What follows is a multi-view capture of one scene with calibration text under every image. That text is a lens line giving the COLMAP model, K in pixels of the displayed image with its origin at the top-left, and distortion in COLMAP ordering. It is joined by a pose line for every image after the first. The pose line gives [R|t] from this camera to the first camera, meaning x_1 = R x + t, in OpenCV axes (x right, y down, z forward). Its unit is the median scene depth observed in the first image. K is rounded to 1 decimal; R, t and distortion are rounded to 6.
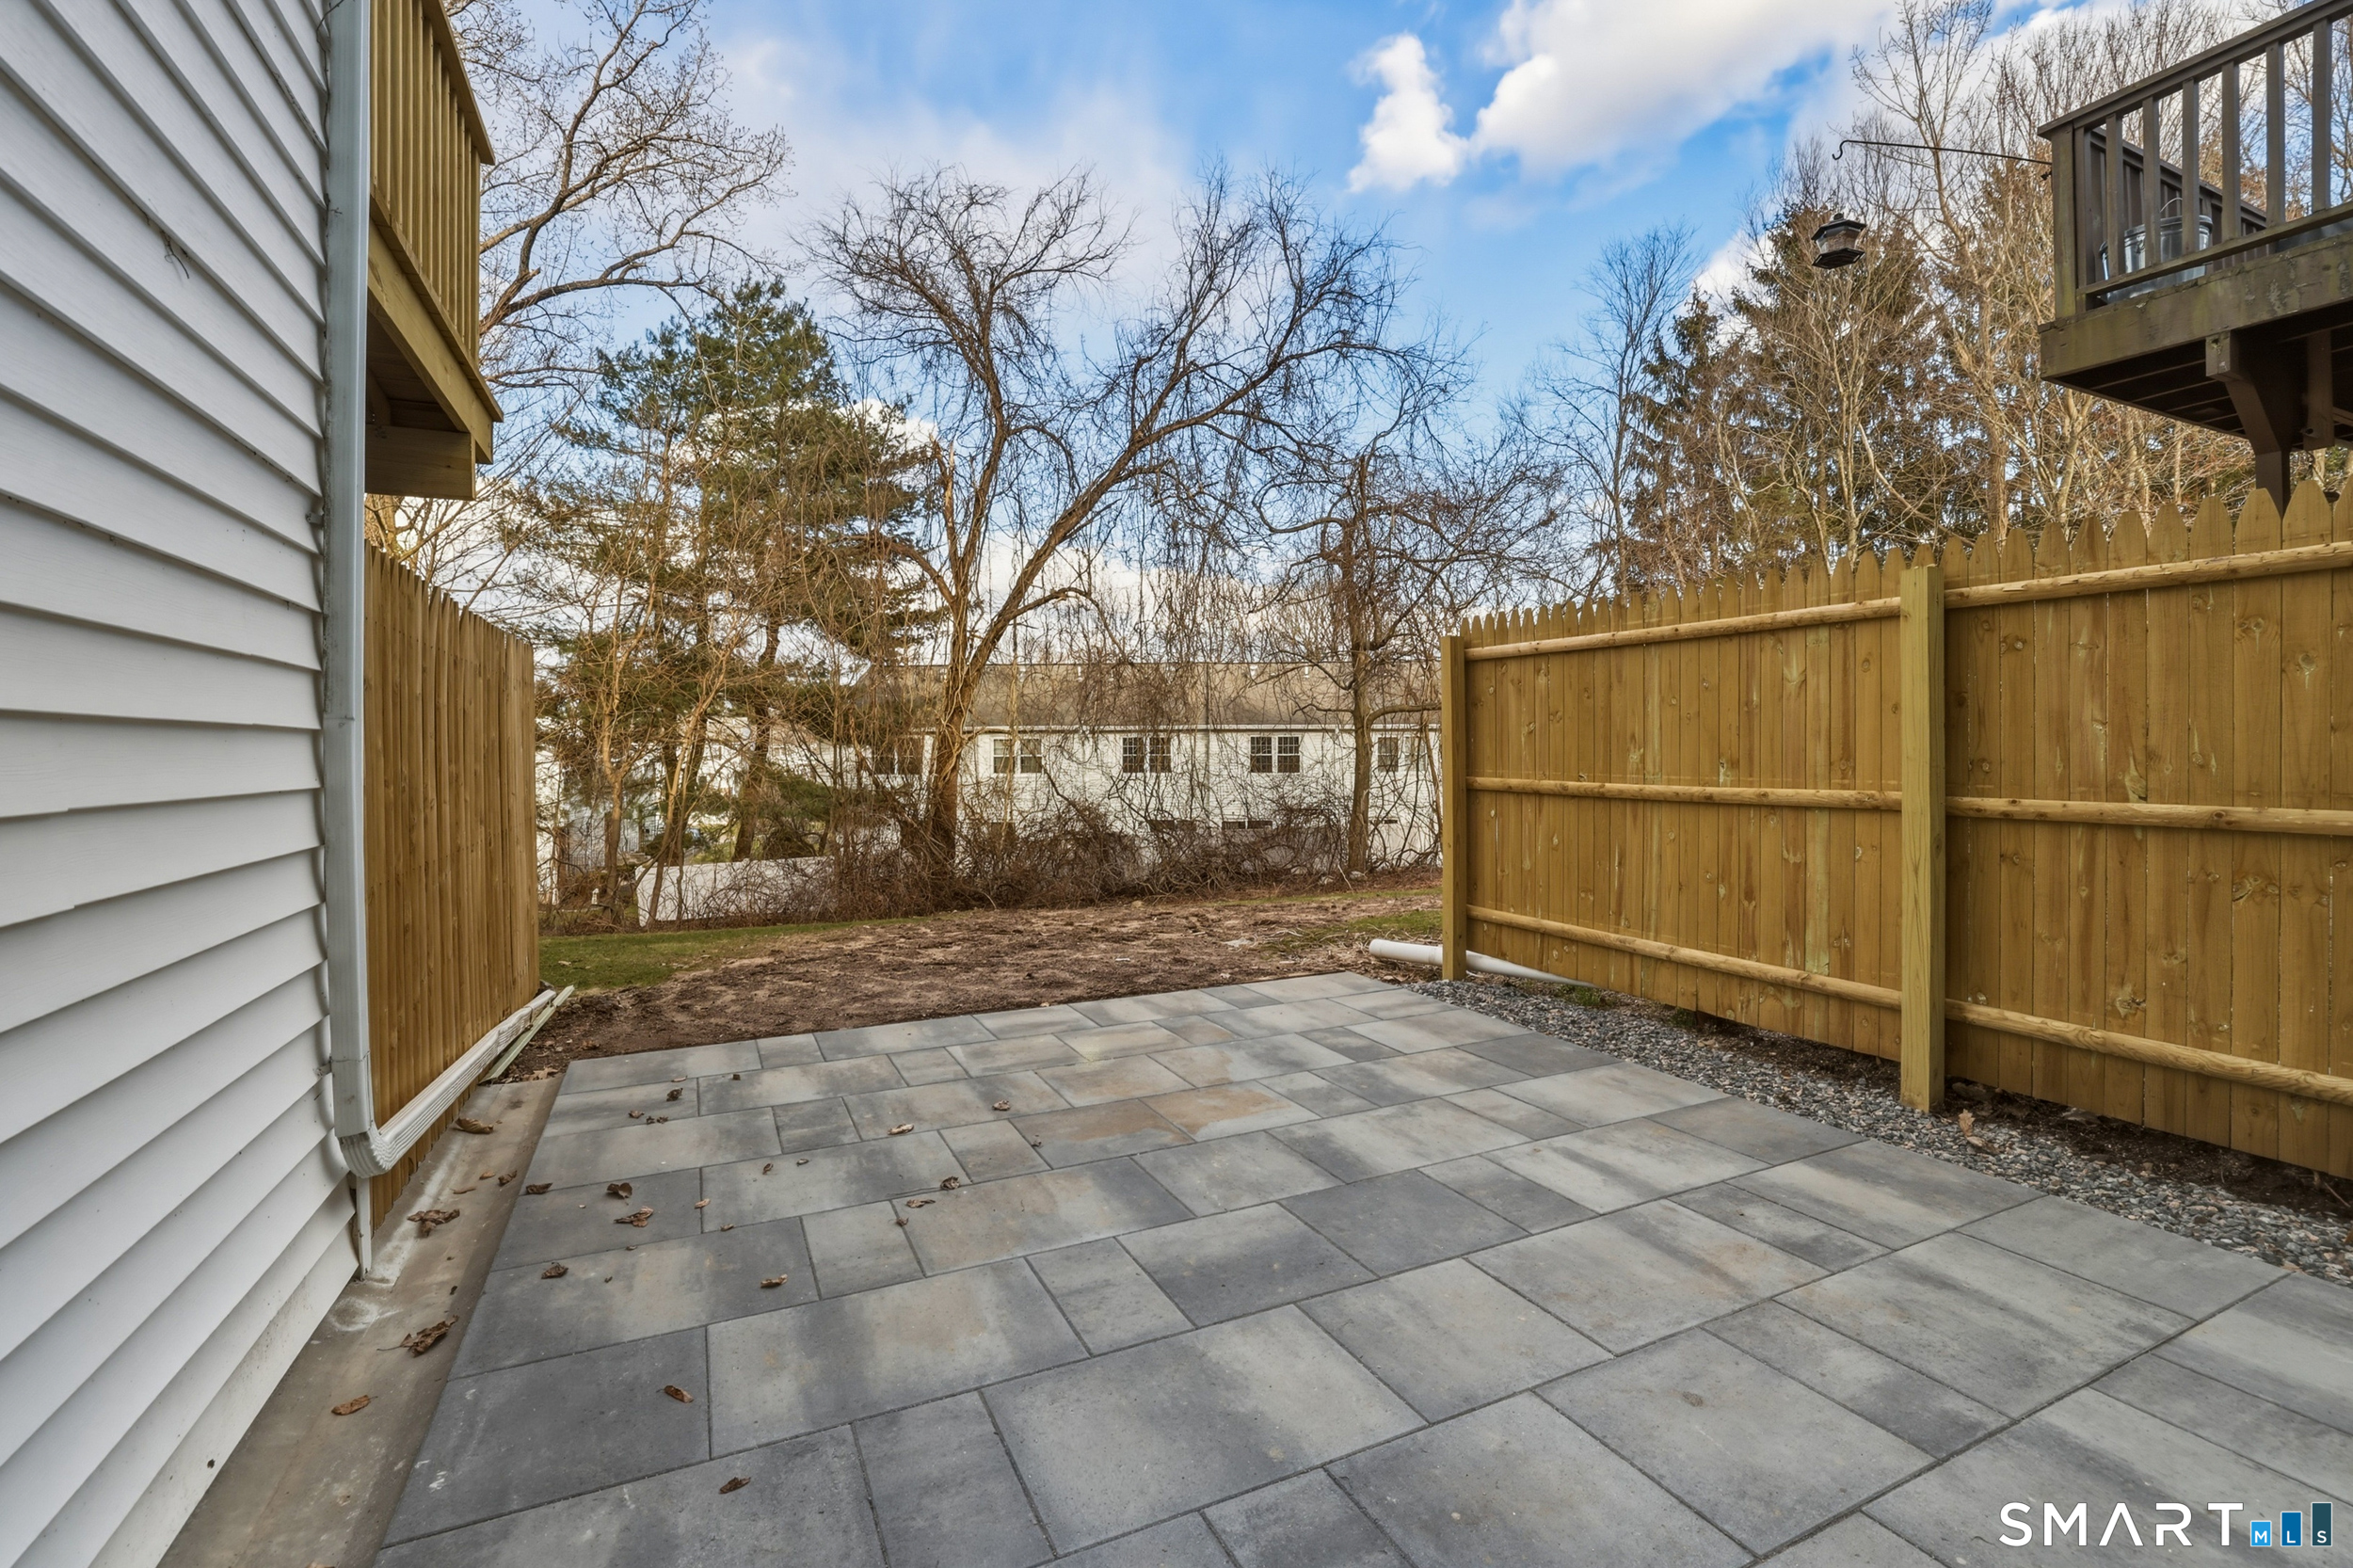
lens RADIAL K [[1061.7, 0, 1176.5], [0, 1061.7, 784.0], [0, 0, 1]] dist [-0.012368, 0.010732]
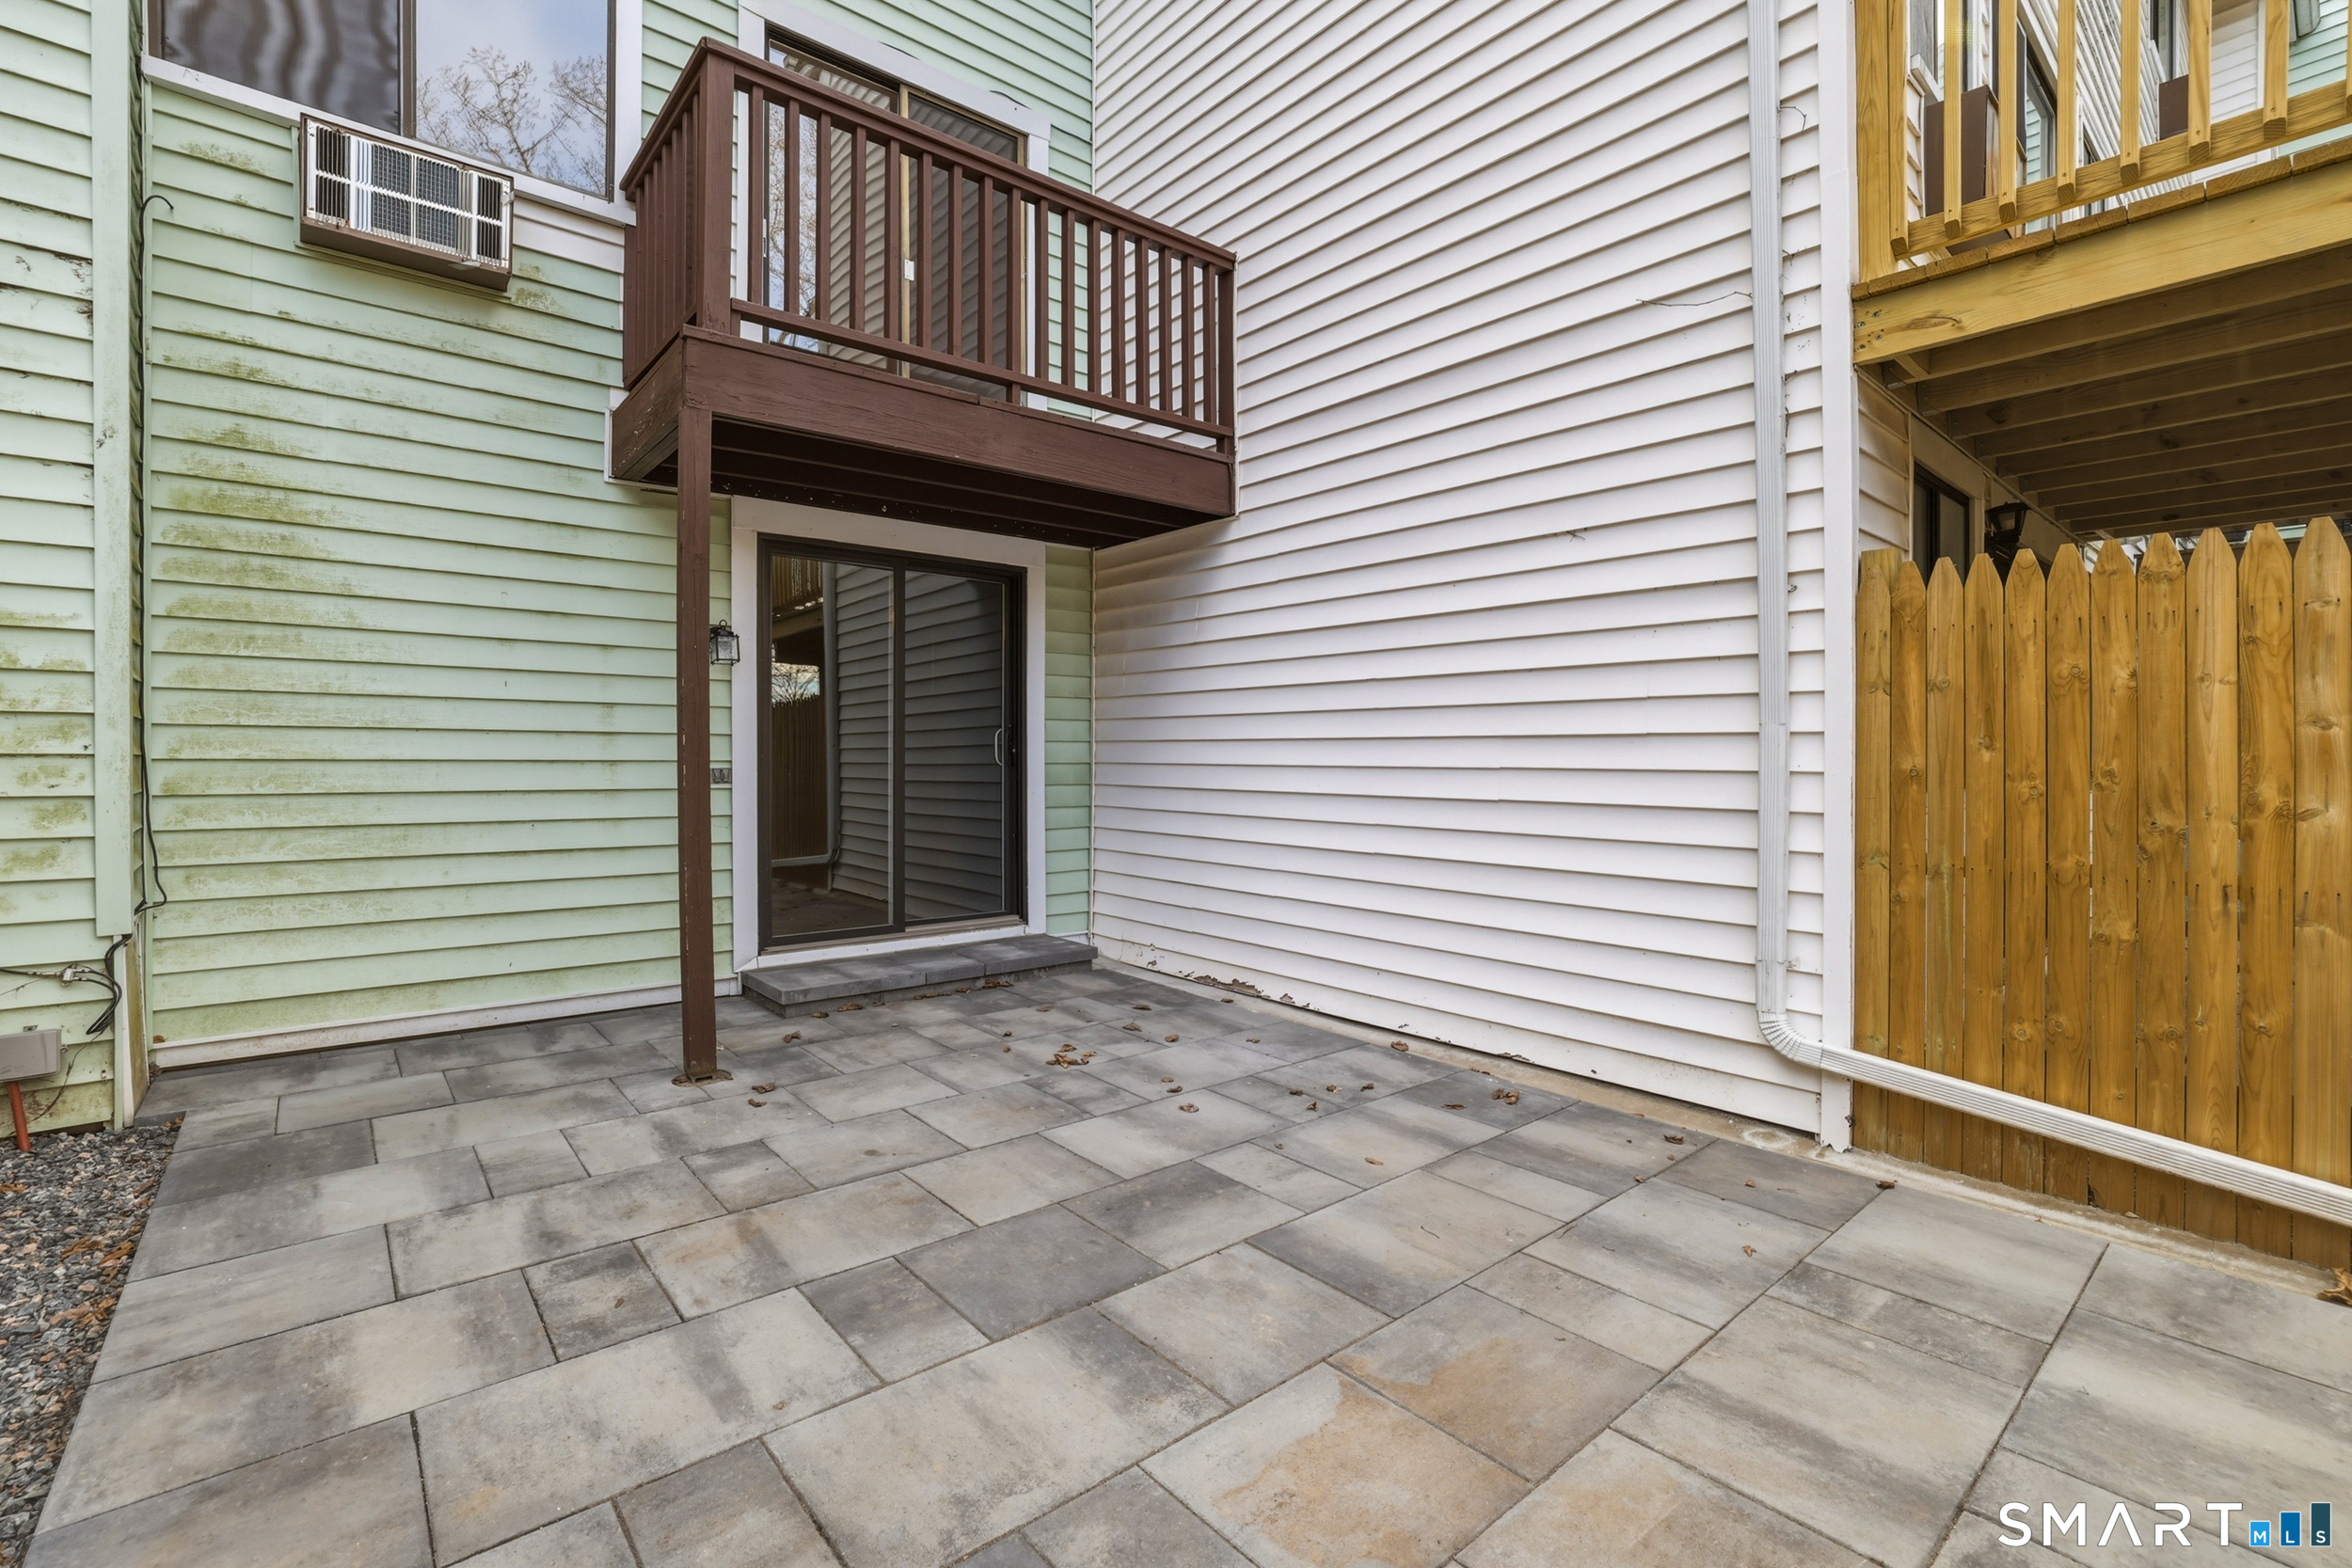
lens RADIAL K [[1061.2, 0, 1176.0], [0, 1061.2, 784.0], [0, 0, 1]] dist [-0.012368, 0.010732]
pose [[-0.967550, 0.010741, -0.252450, 0.313702], [-0.005011, 0.998084, 0.061670, -0.056534], [0.252628, 0.060934, -0.965643, 1.887913]]
